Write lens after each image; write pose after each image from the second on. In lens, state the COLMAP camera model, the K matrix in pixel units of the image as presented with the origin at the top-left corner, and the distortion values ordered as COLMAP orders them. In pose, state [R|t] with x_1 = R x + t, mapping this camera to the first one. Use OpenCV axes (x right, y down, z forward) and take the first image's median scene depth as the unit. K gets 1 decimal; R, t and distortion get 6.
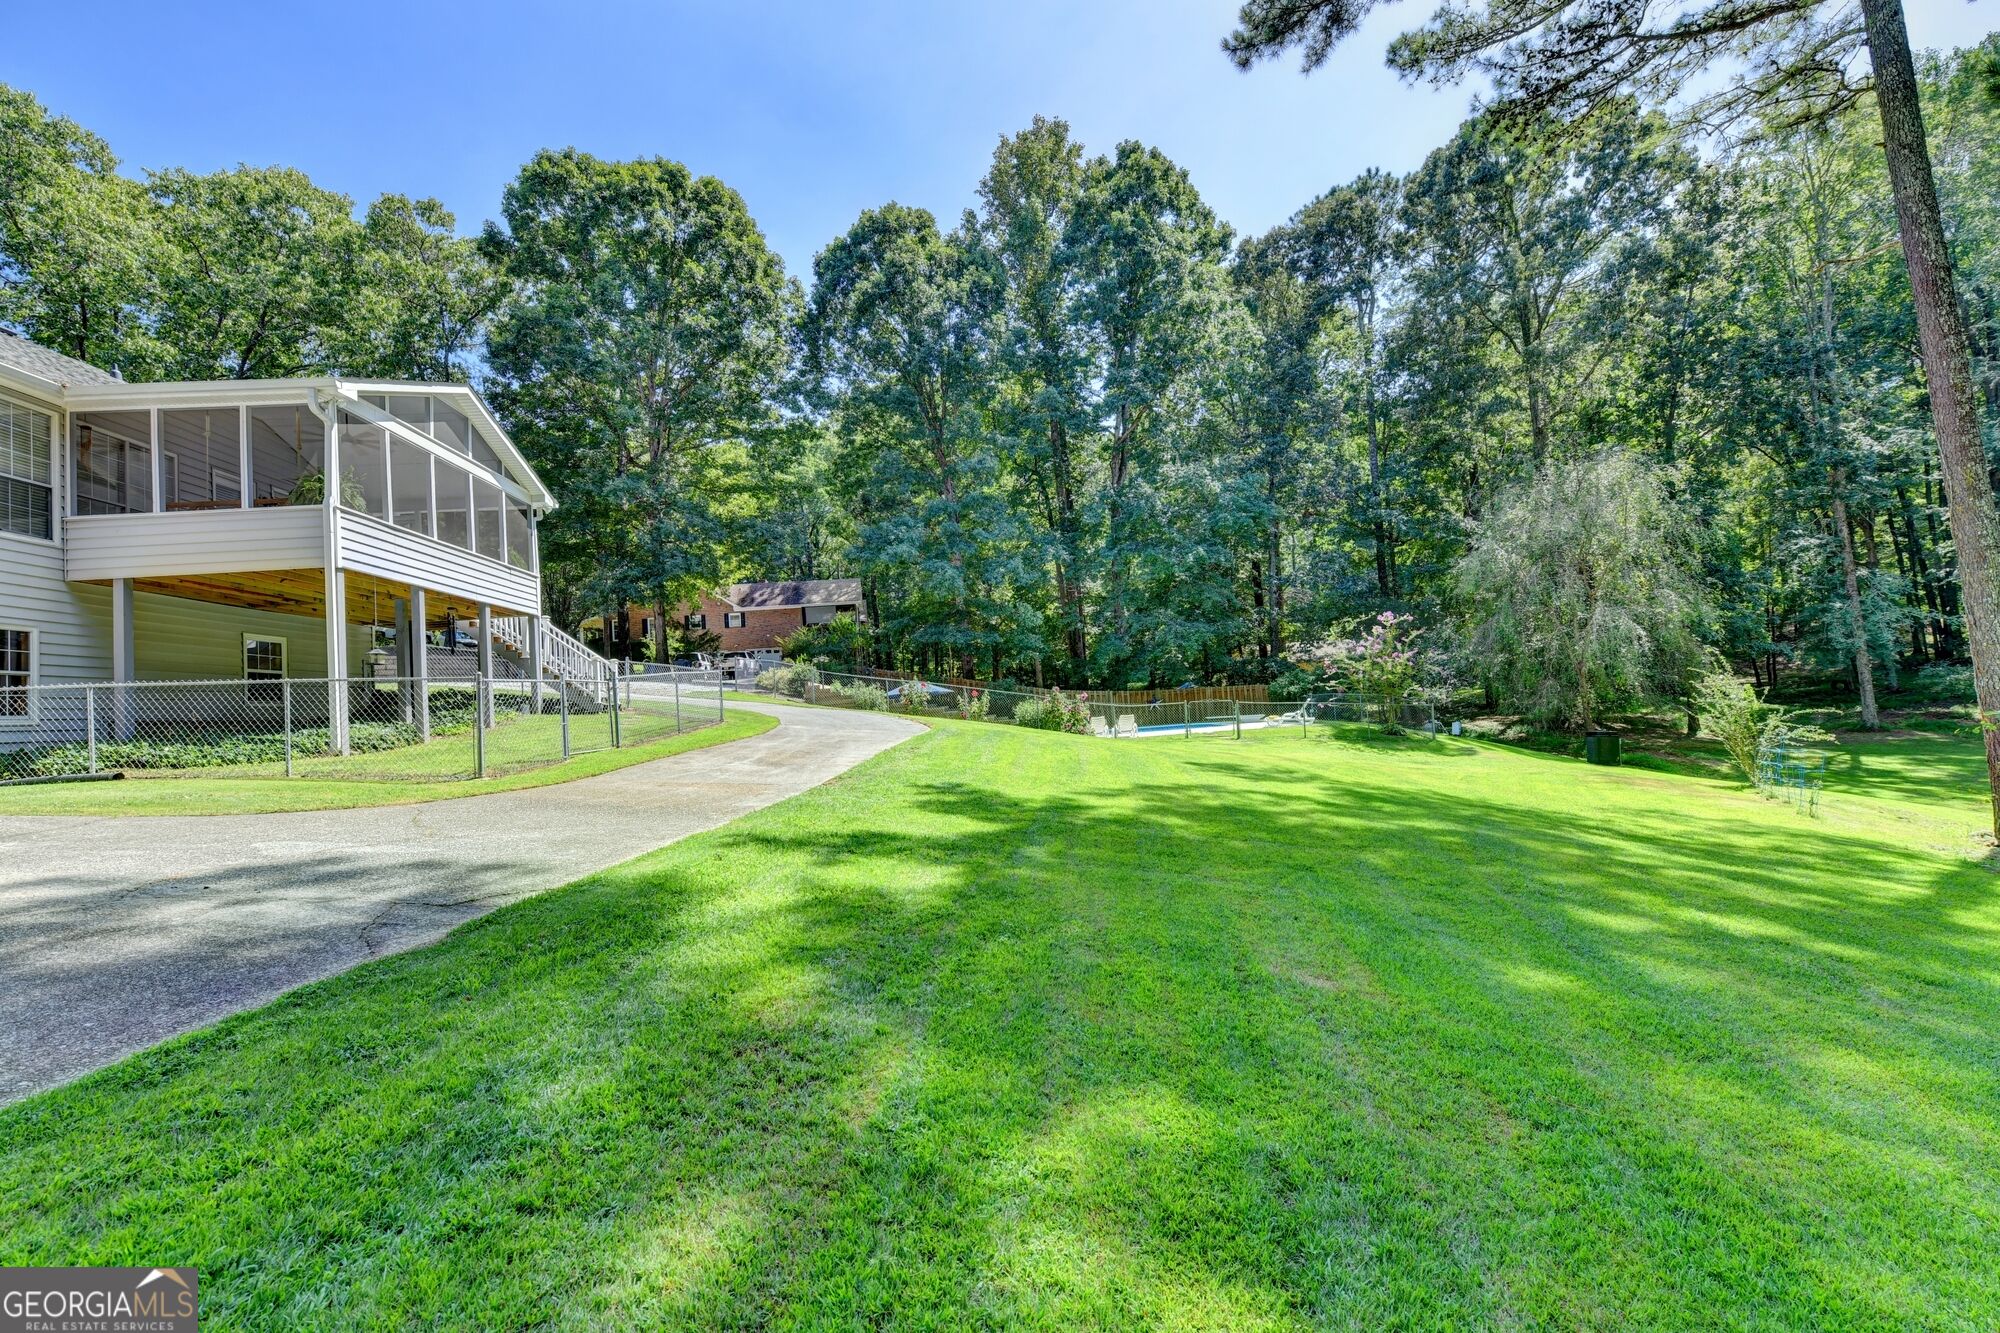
lens RADIAL K [[794.3, 0, 1006.8], [0, 794.3, 667.7], [0, 0, 1]] dist [-0.009495, -0.000167]
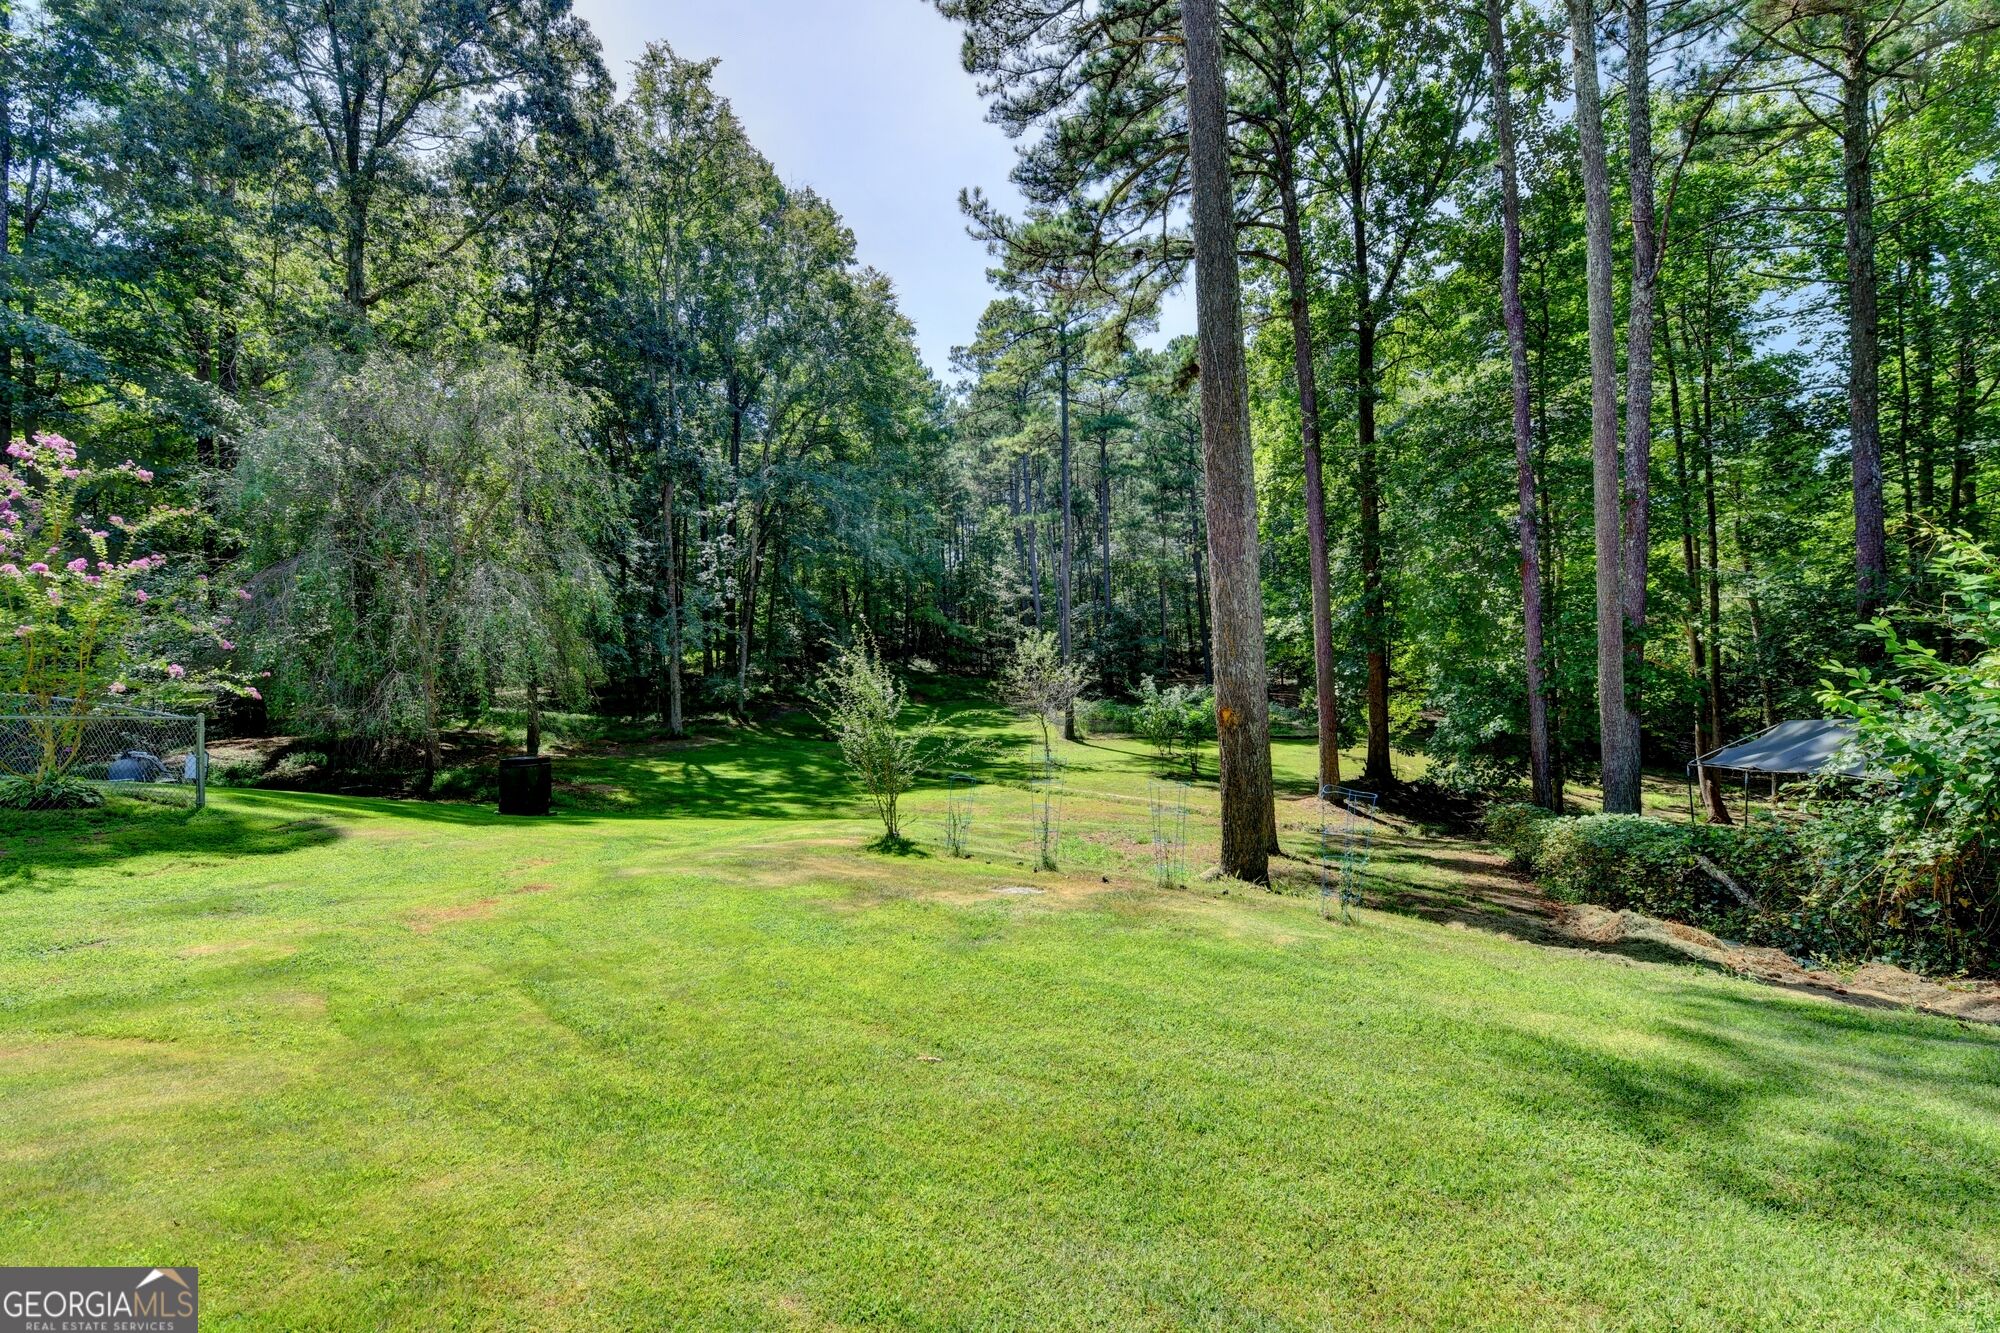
lens RADIAL K [[794.3, 0, 1006.8], [0, 794.3, 667.7], [0, 0, 1]] dist [-0.009495, -0.000167]
pose [[0.196361, 0.048970, 0.979308, 0.206198], [-0.028783, 0.998610, -0.044164, 0.024571], [-0.980109, -0.019515, 0.197497, 0.462788]]
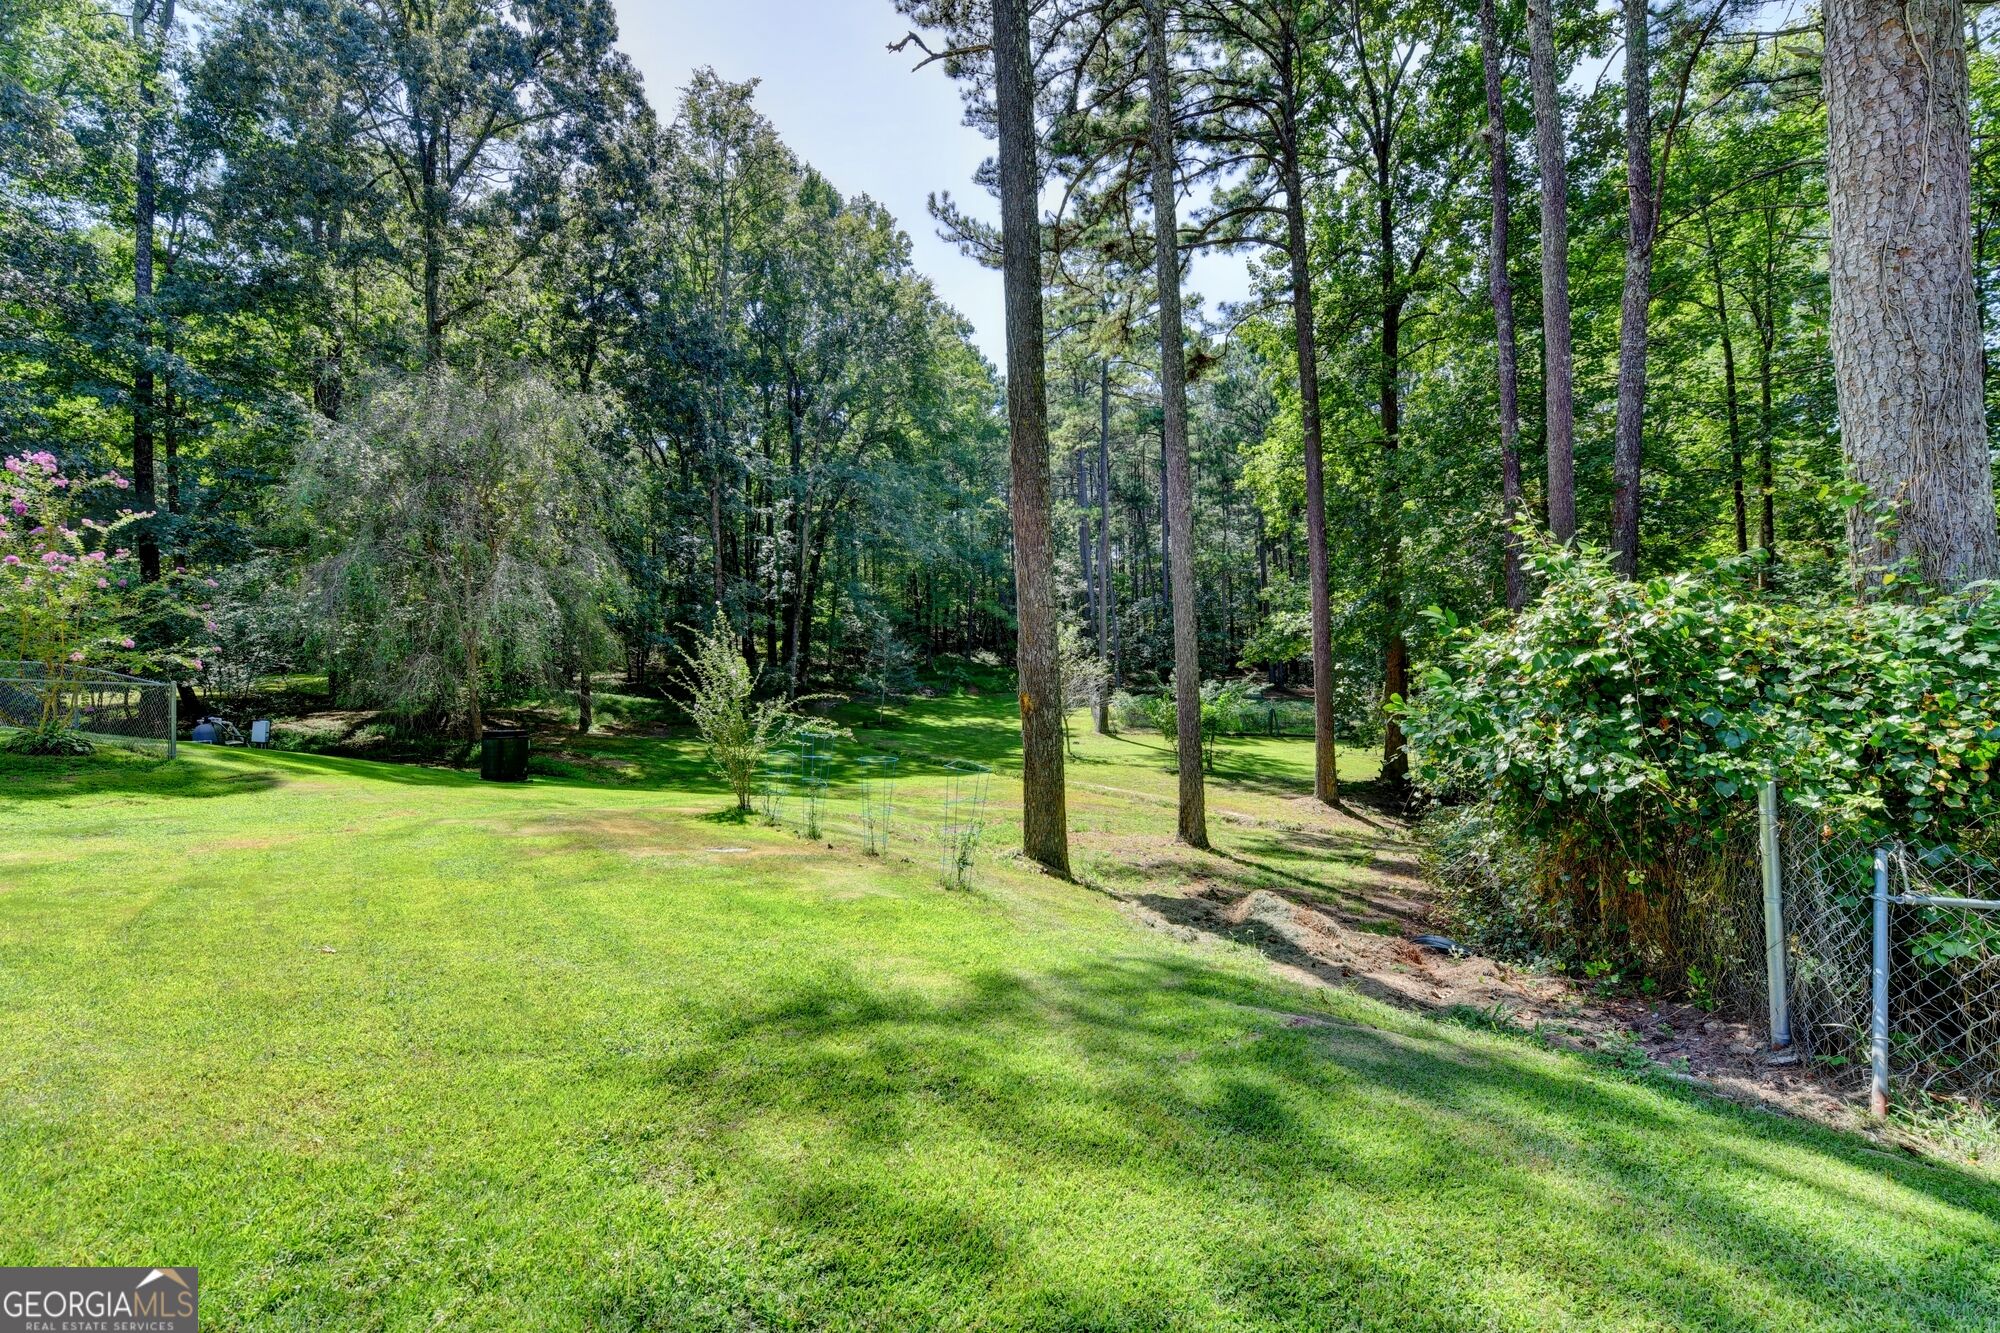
lens RADIAL K [[794.3, 0, 1006.8], [0, 794.3, 667.7], [0, 0, 1]] dist [-0.009495, -0.000167]
pose [[0.319128, 0.046192, 0.946585, 0.220696], [-0.048809, 0.998287, -0.032259, 0.024256], [-0.946454, -0.035907, 0.320836, 0.337109]]
